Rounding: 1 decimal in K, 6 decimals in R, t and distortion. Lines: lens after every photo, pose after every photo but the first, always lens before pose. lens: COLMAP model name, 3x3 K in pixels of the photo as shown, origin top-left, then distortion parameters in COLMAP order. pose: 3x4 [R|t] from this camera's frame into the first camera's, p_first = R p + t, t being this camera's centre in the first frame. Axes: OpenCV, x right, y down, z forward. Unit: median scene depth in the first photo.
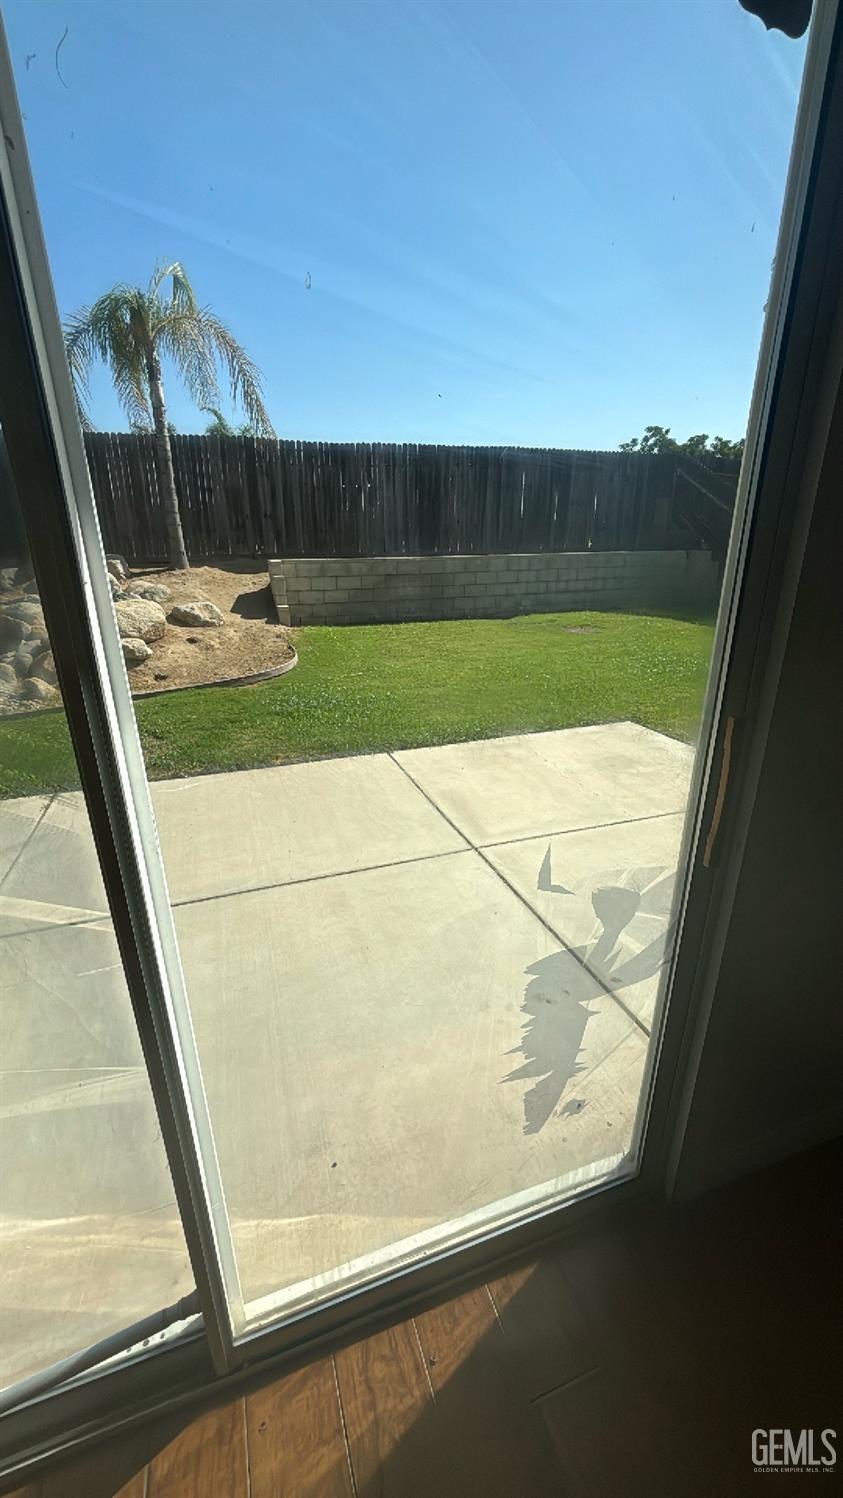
lens RADIAL K [[579.9, 0, 421.5], [0, 579.9, 755.2], [0, 0, 1]] dist [-0.007752, -0.000263]
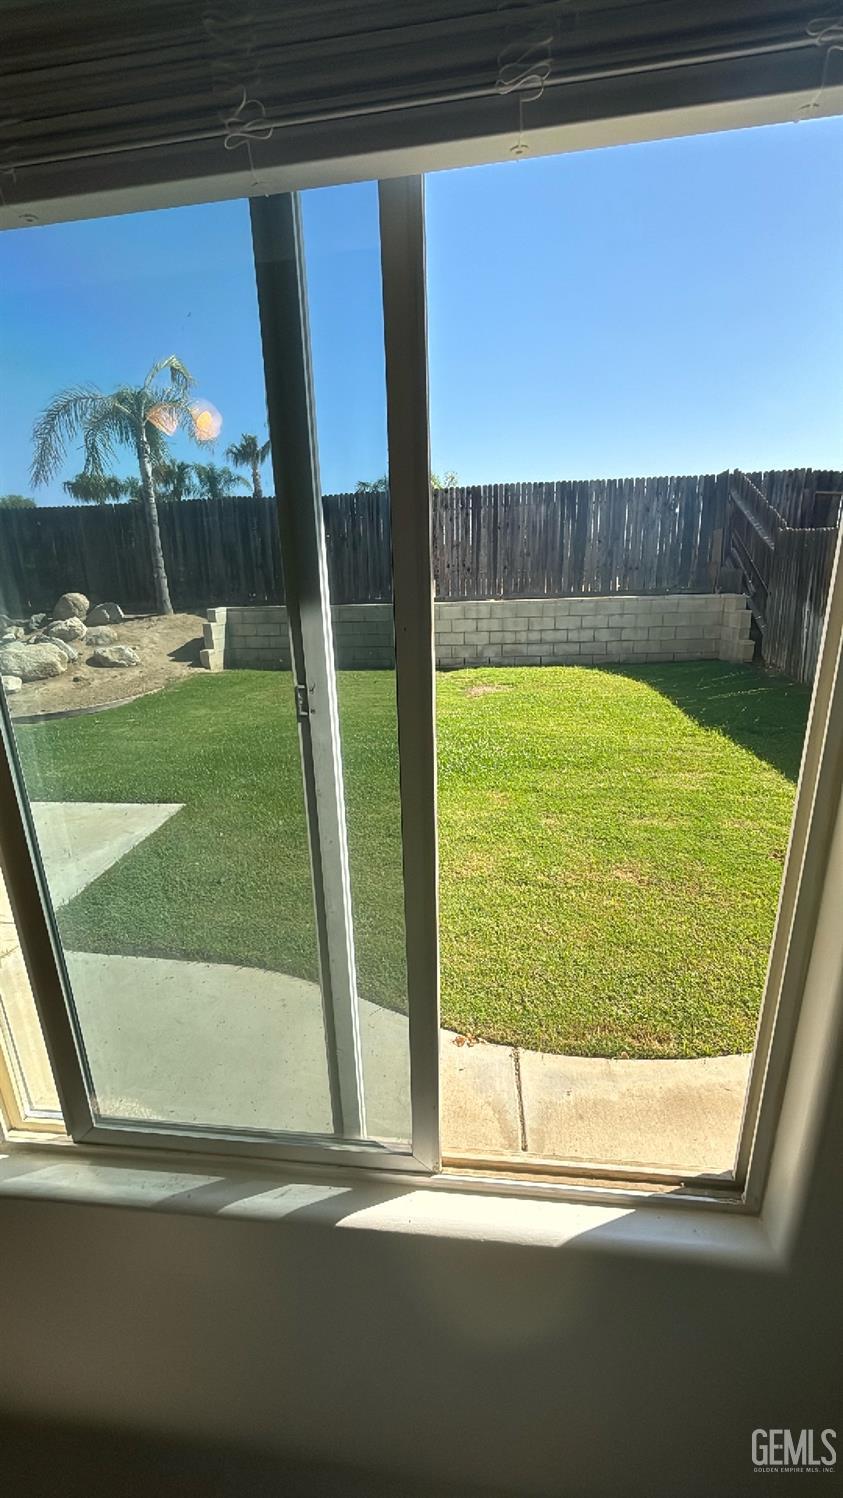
lens RADIAL K [[579.9, 0, 428.3], [0, 579.9, 761.0], [0, 0, 1]] dist [-0.007752, -0.000263]
pose [[0.910392, 0.109033, -0.399122, 0.579821], [-0.128576, 0.991446, -0.022436, -0.082862], [0.393261, 0.071743, 0.916623, 0.191660]]
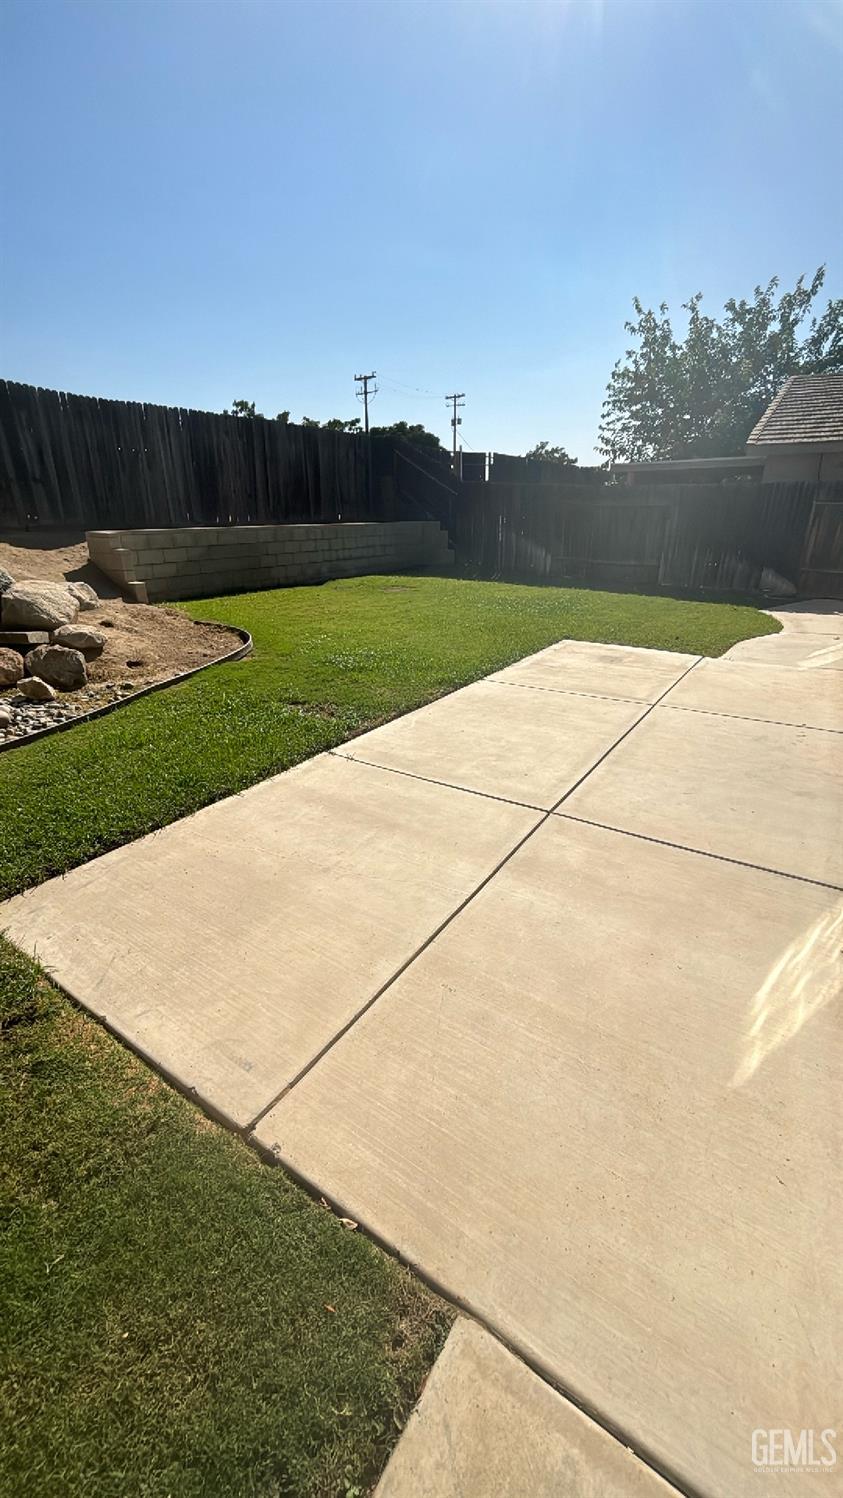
lens RADIAL K [[579.9, 0, 420.1], [0, 579.9, 751.6], [0, 0, 1]] dist [-0.007752, -0.000263]
pose [[0.793923, -0.223378, 0.565498, -0.455332], [0.202924, 0.974087, 0.099882, -0.001963], [-0.573156, 0.035454, 0.818679, 0.019442]]
